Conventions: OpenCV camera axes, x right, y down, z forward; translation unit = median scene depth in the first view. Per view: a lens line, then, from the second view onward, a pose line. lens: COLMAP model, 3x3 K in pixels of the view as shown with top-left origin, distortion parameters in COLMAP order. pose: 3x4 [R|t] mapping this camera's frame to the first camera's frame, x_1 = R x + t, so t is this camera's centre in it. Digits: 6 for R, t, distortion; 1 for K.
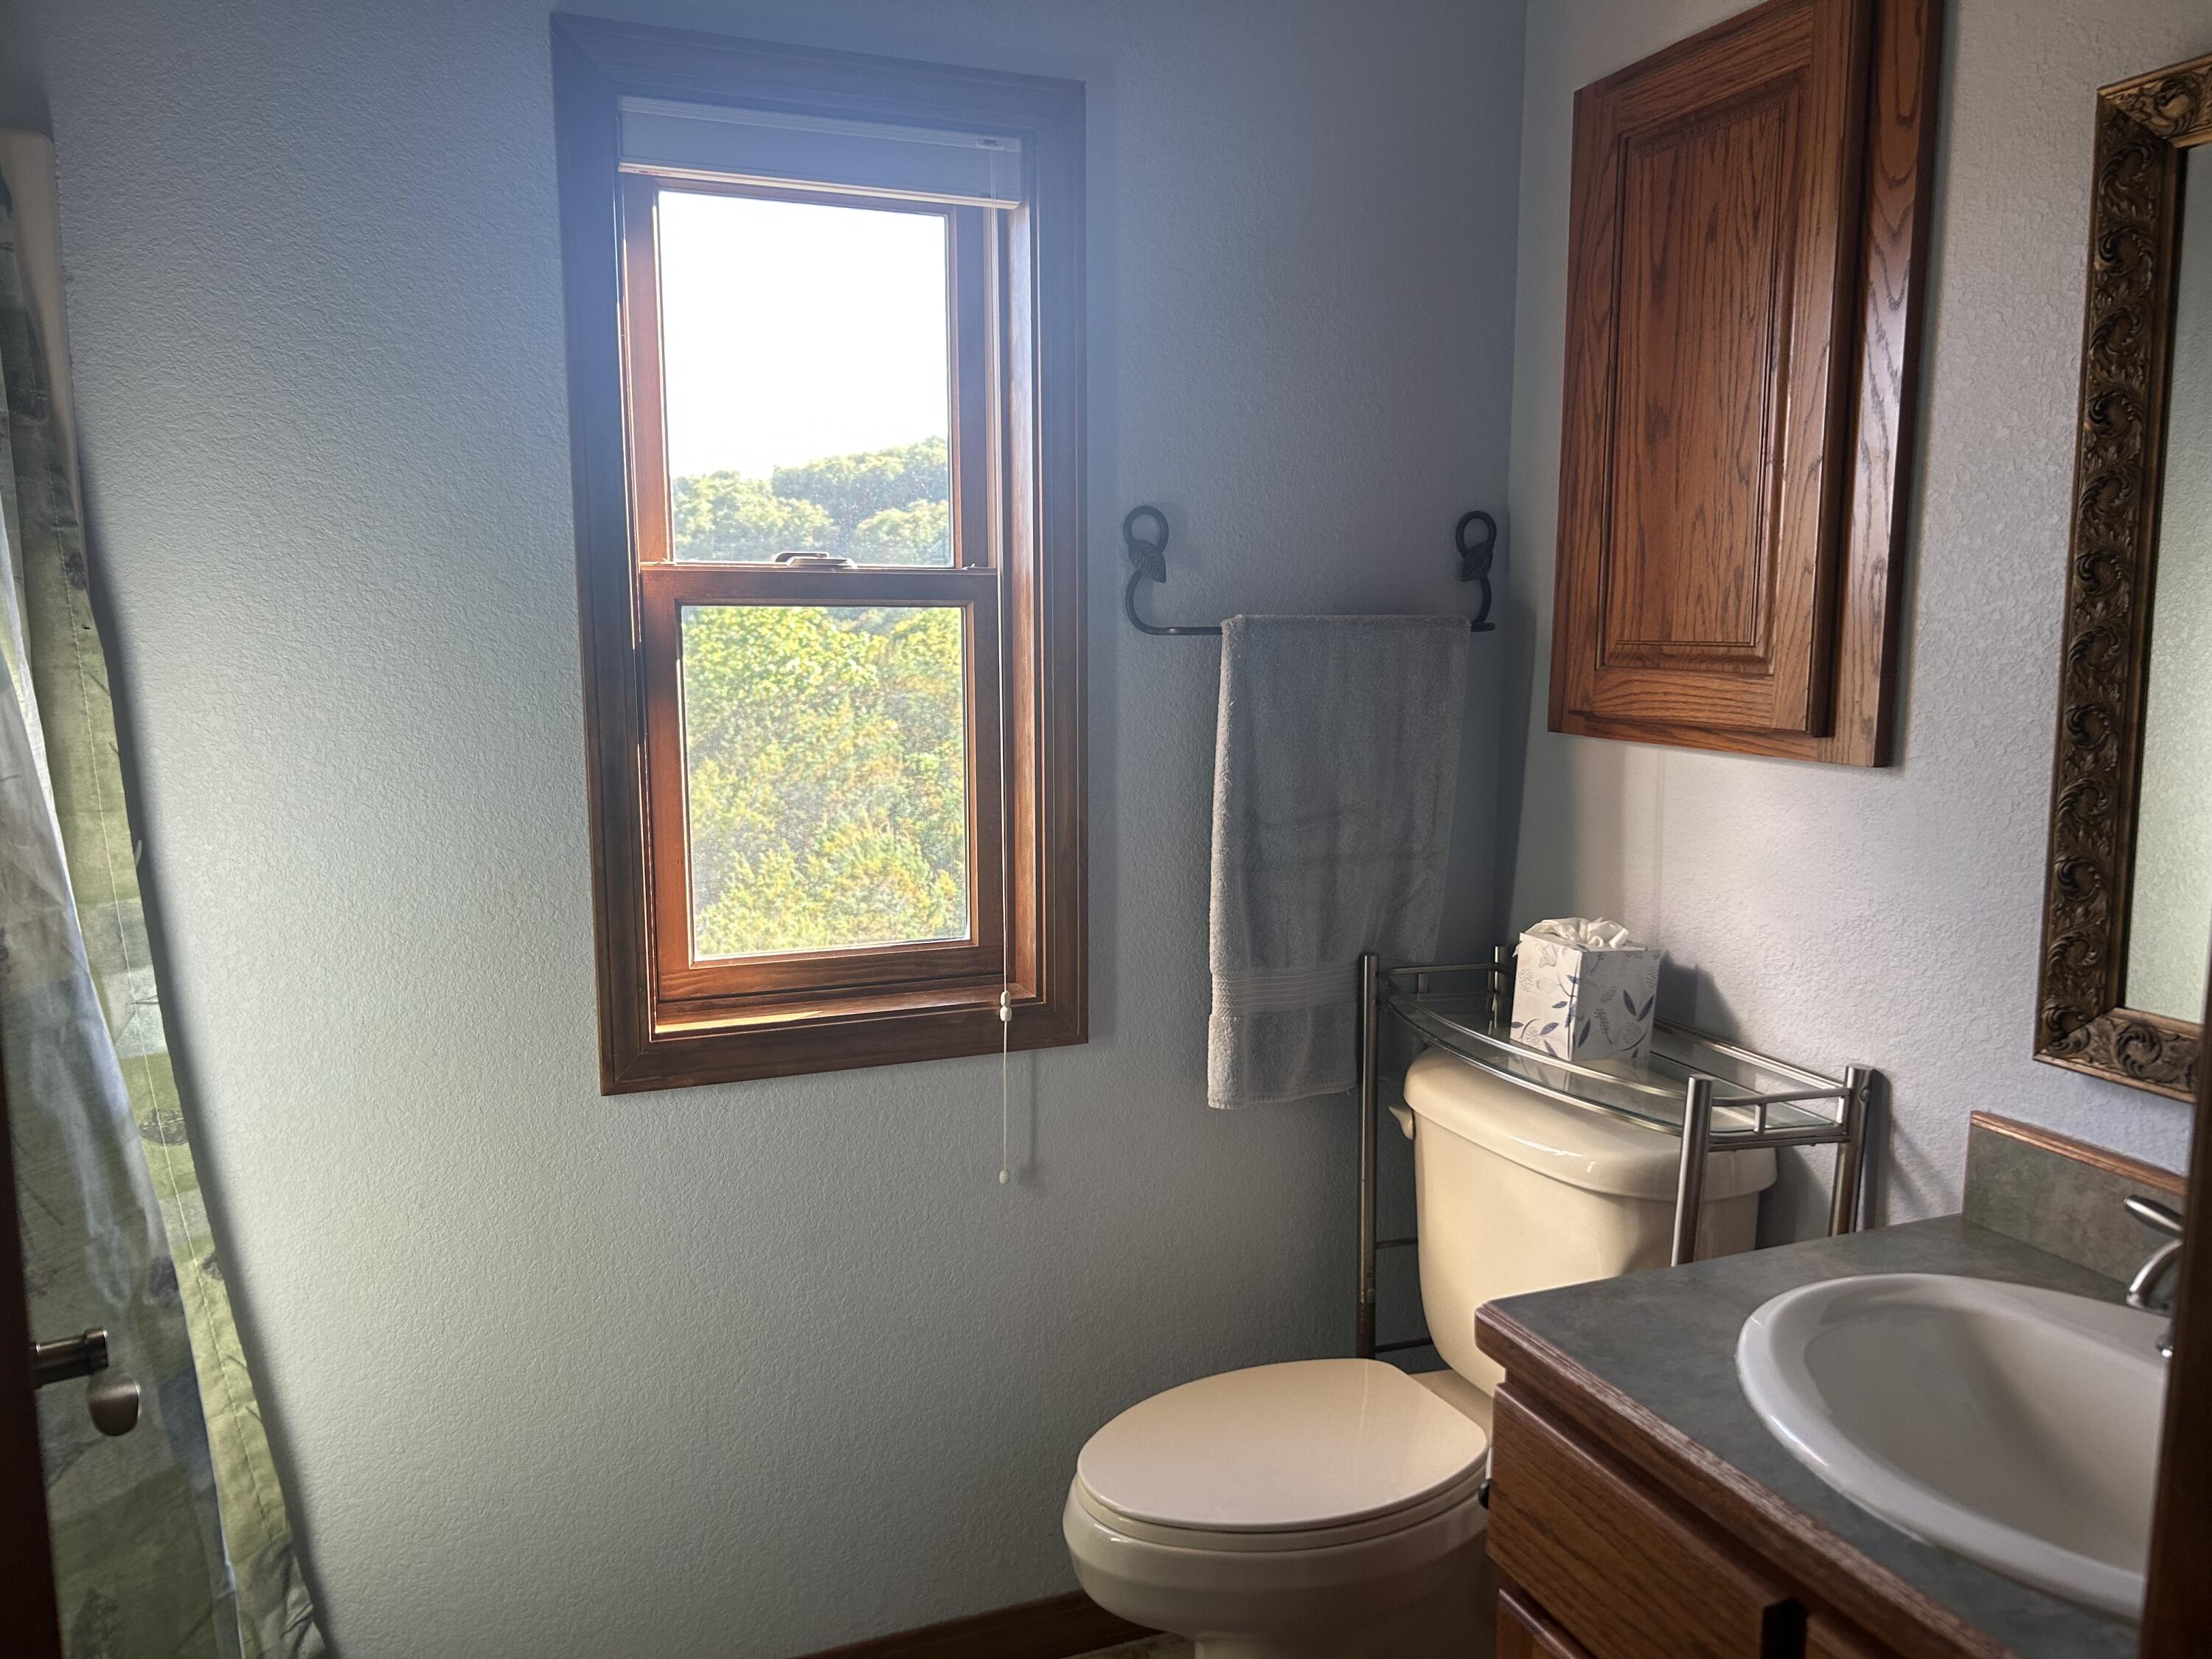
lens RADIAL K [[1658.5, 0, 1106.9], [0, 1658.5, 821.8], [0, 0, 1]] dist [0.045265, -0.054493]
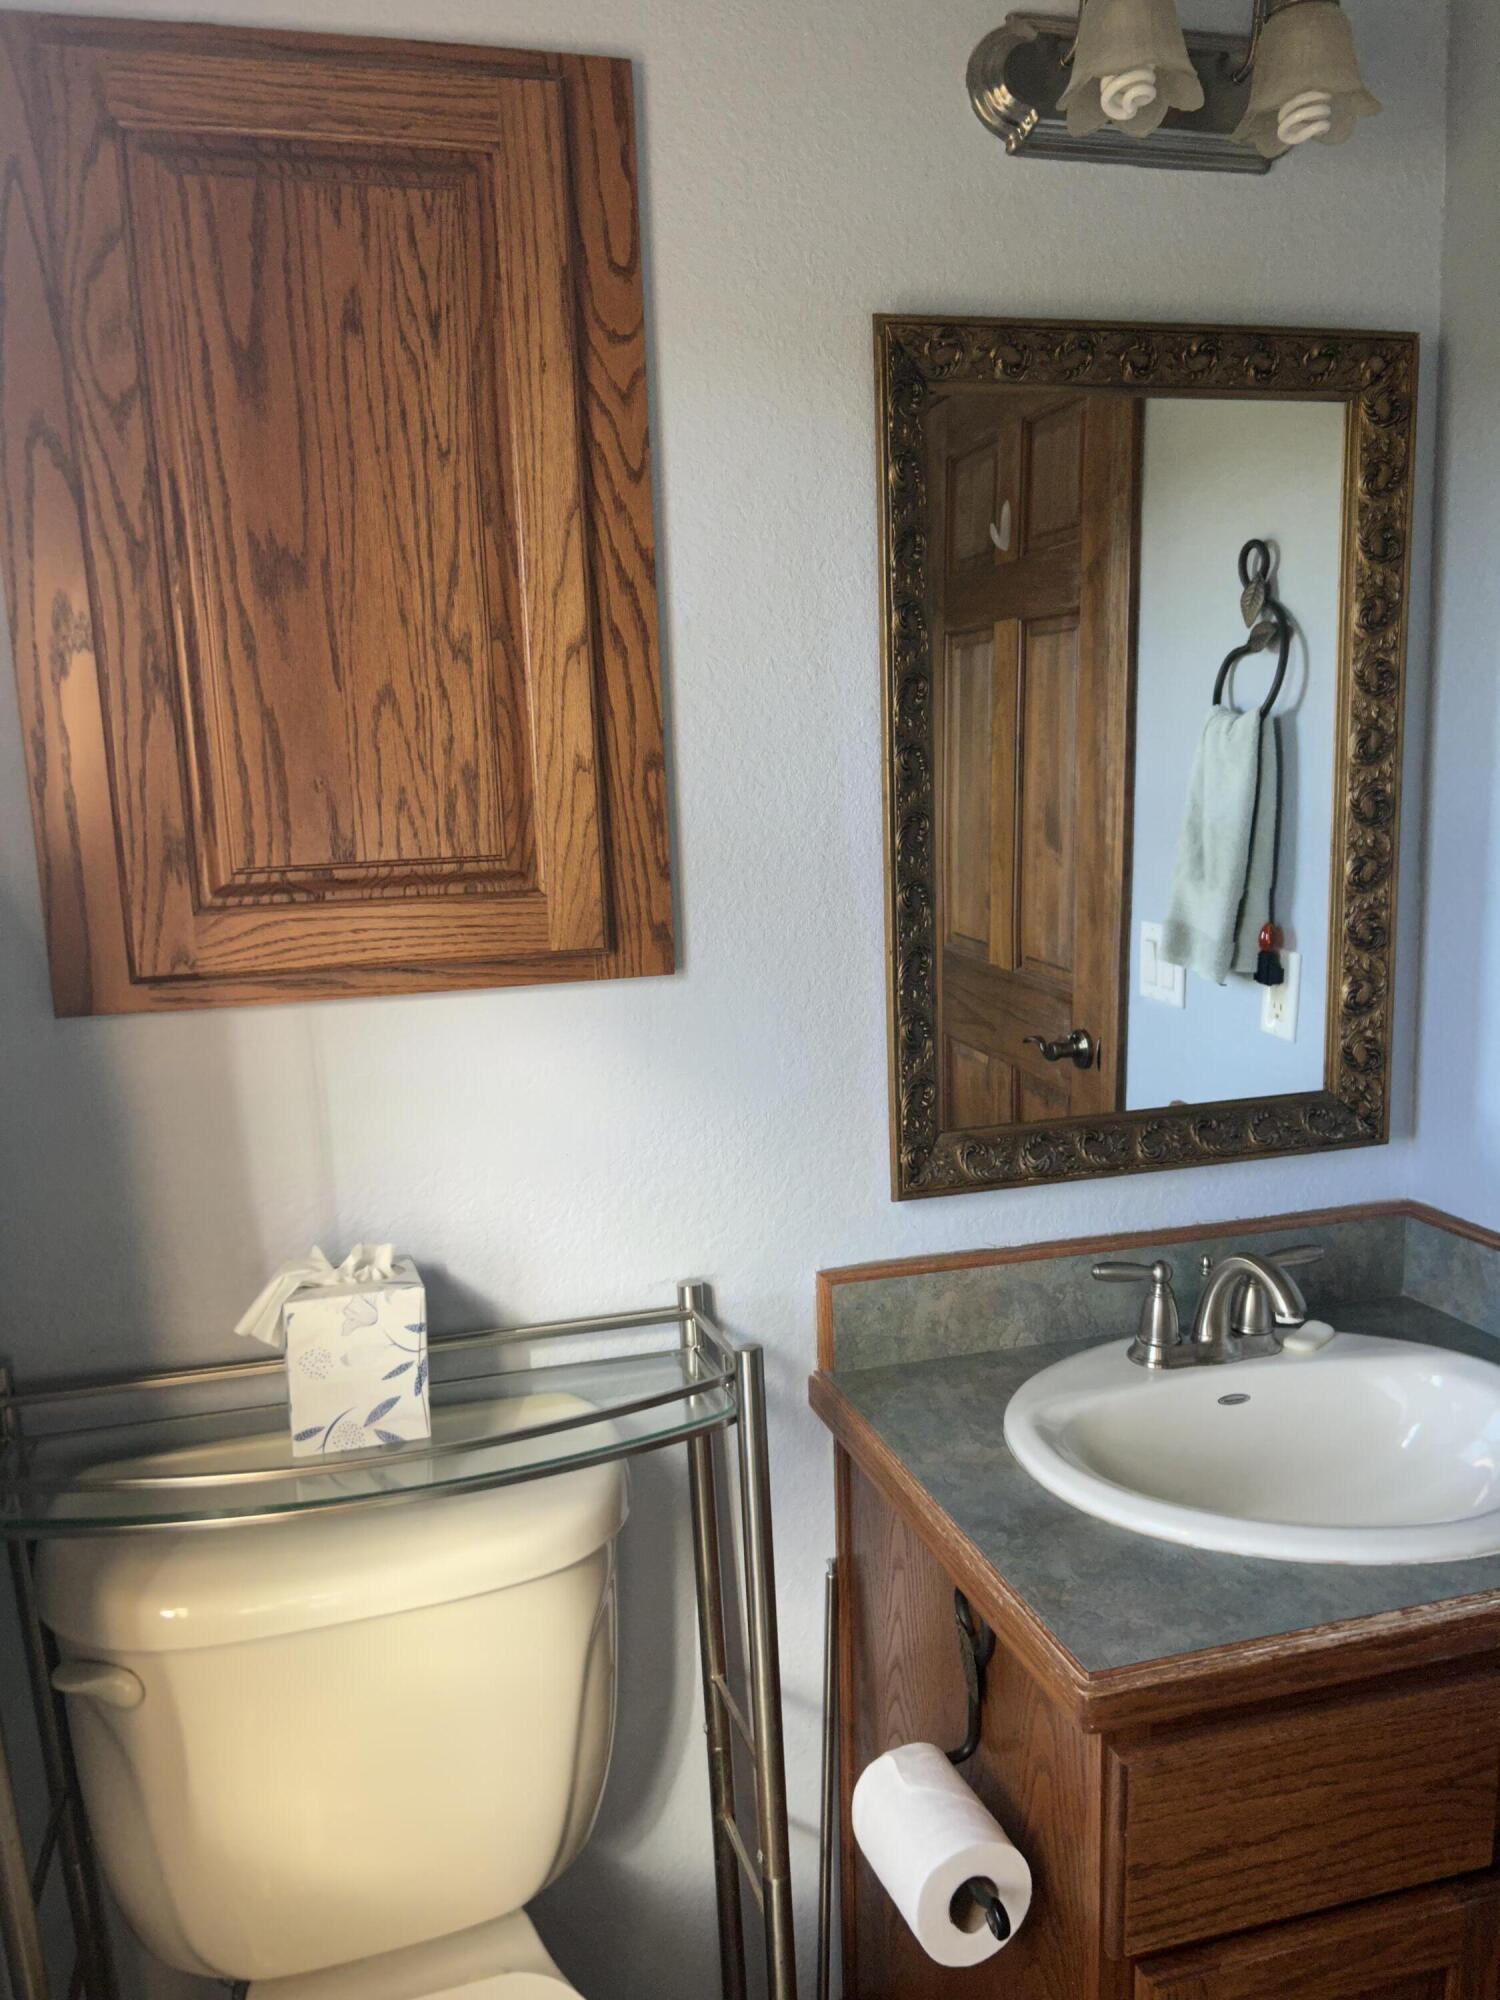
lens RADIAL K [[1518.2, 0, 750.6], [0, 1518.2, 1011.9], [0, 0, 1]] dist [0.016134, -0.013624]
pose [[0.108233, -0.173332, 0.978898, -0.345313], [0.159866, 0.974902, 0.154948, -0.125201], [-0.981187, 0.139722, 0.133226, 0.768300]]
